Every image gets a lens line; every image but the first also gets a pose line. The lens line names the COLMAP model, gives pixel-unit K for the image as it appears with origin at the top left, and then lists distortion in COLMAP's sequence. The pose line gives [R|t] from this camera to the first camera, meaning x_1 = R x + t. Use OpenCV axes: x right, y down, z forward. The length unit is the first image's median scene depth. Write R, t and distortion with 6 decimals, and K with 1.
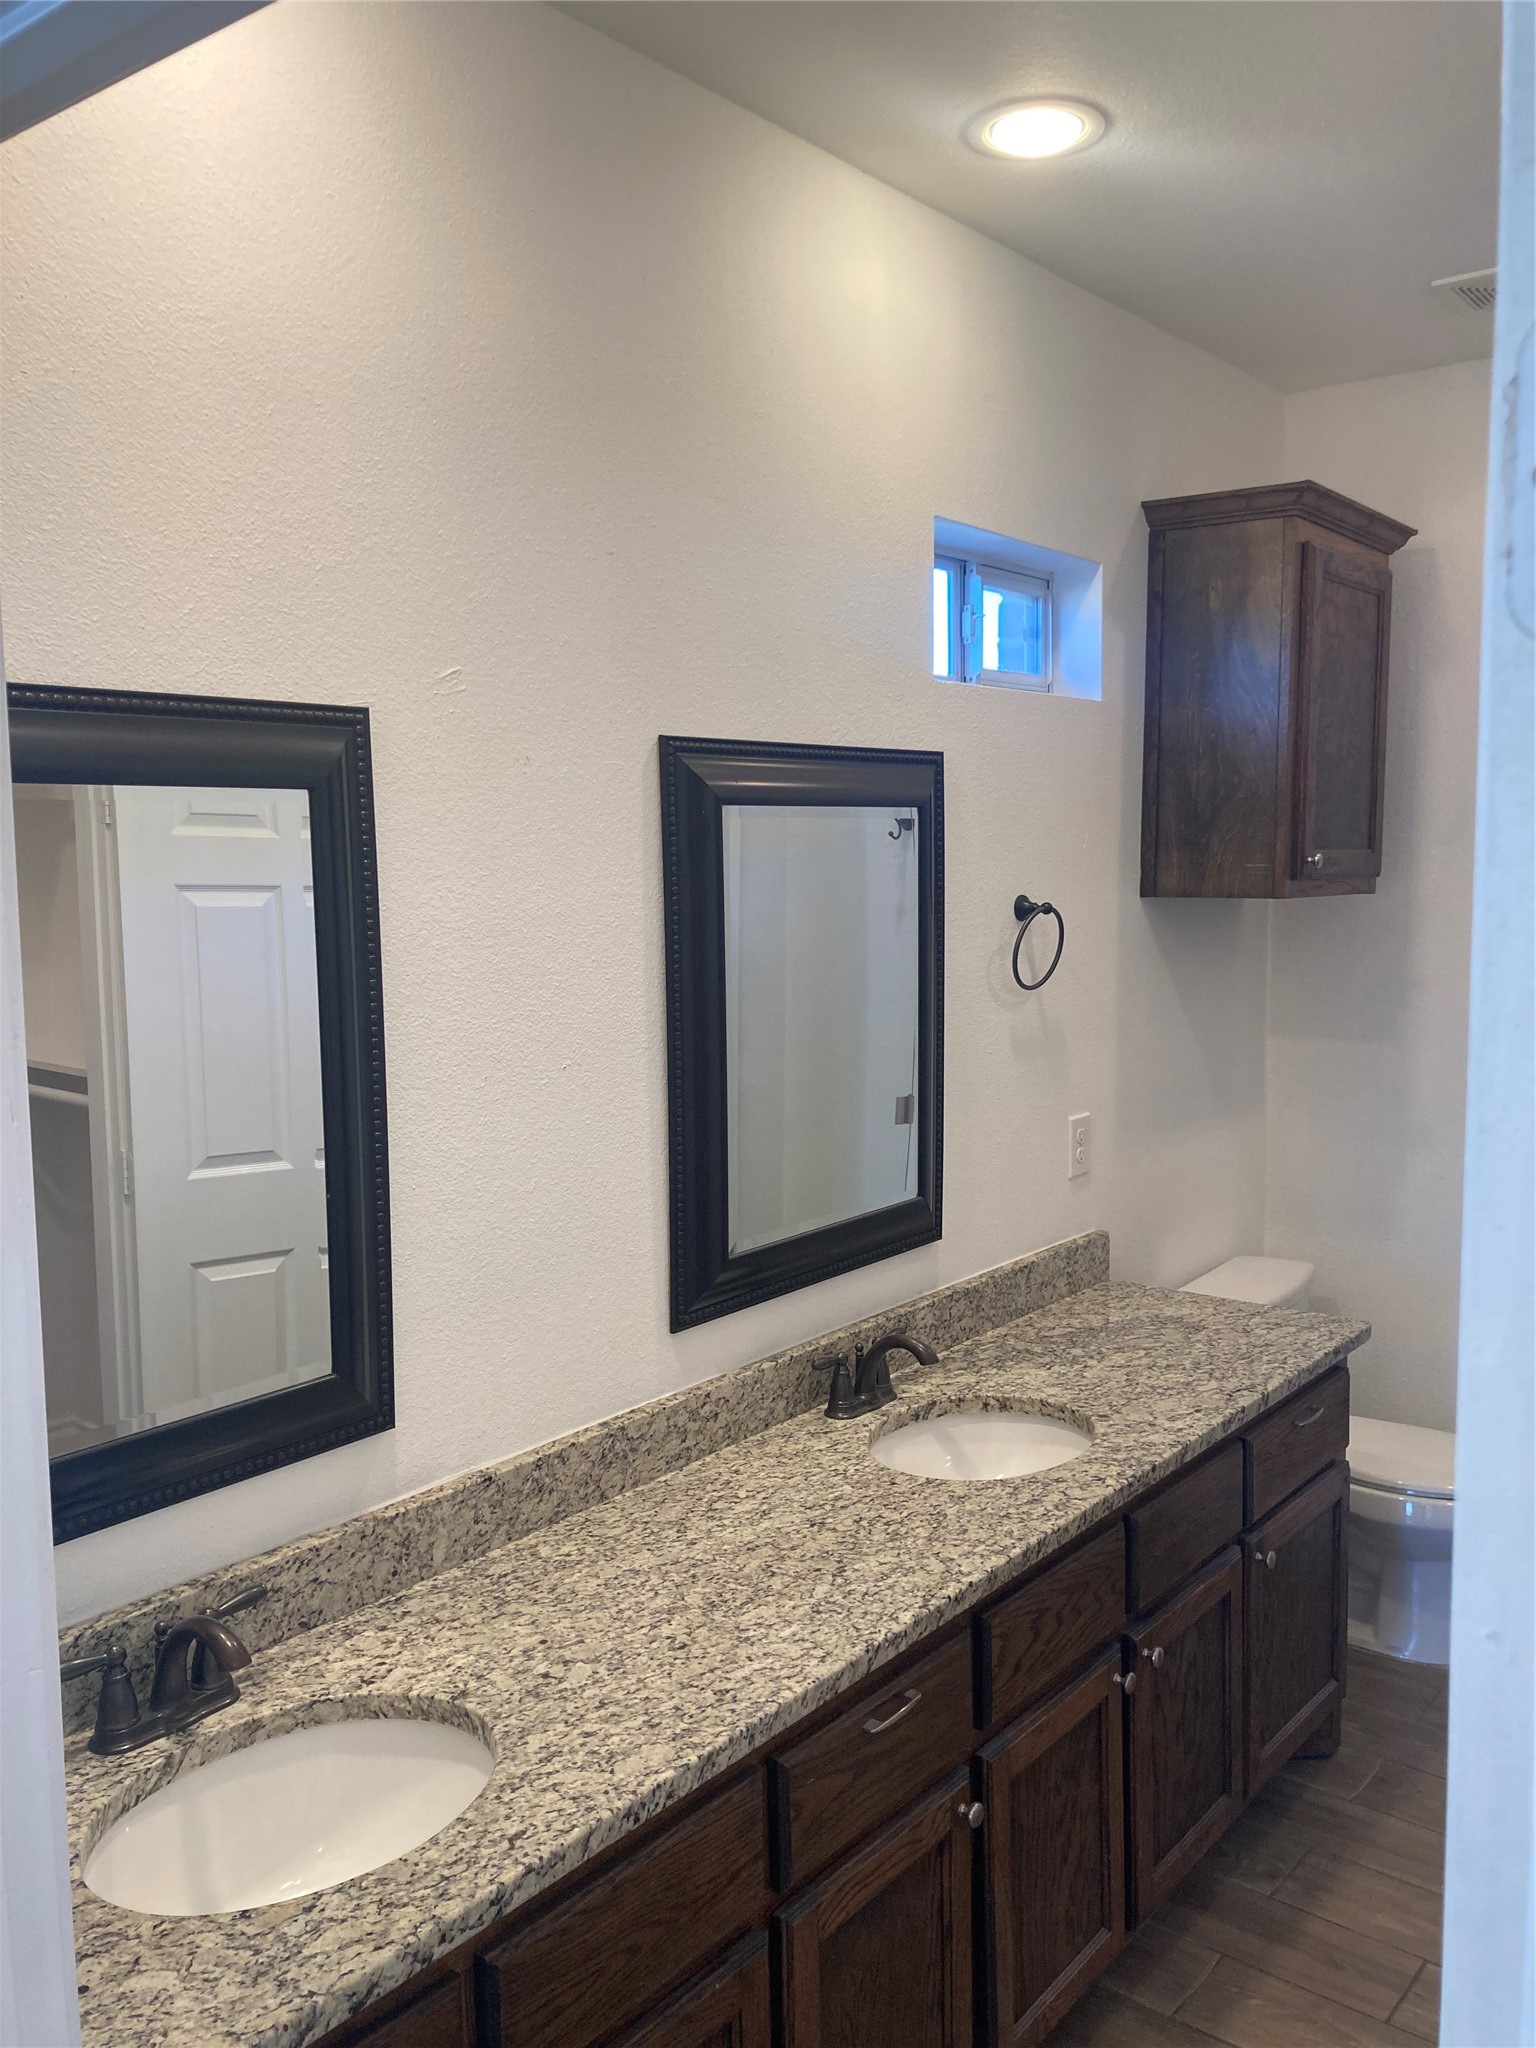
lens RADIAL K [[1671.2, 0, 768.0], [0, 1671.2, 1024.0], [0, 0, 1]] dist [0.035155, -0.006829]
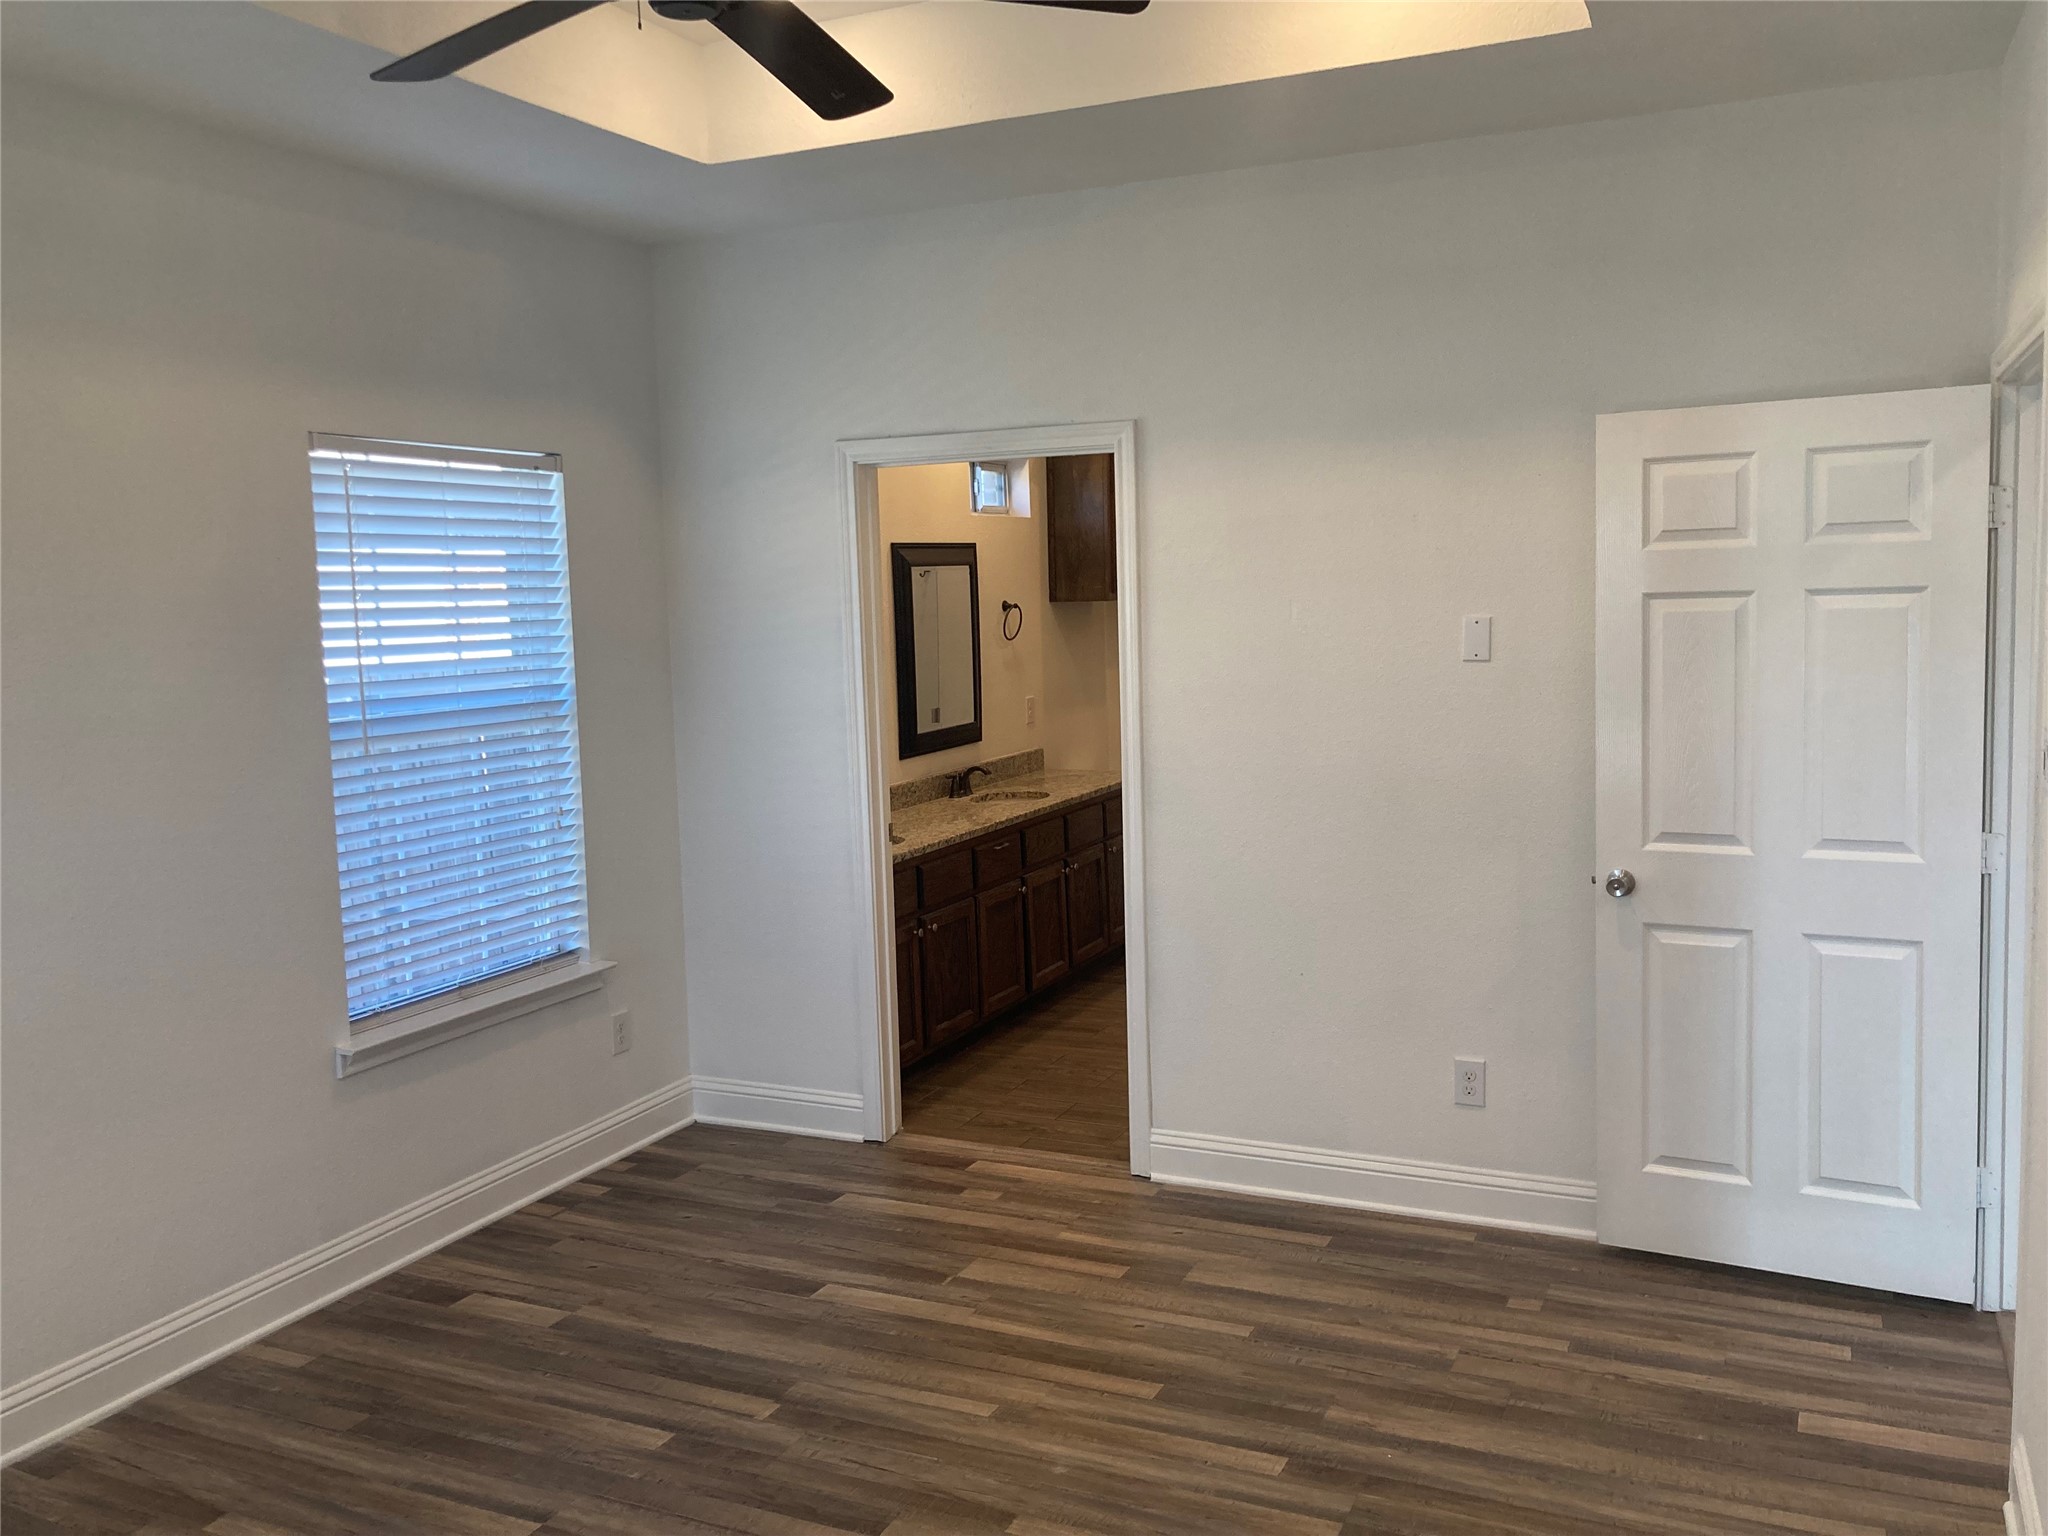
lens RADIAL K [[1671.2, 0, 1024.0], [0, 1671.2, 768.0], [0, 0, 1]] dist [0.035155, -0.006829]
pose [[0.971672, -0.046026, 0.231810, -0.318925], [0.045937, 0.998928, 0.005786, 0.123283], [-0.231828, 0.005027, 0.972744, -1.099061]]
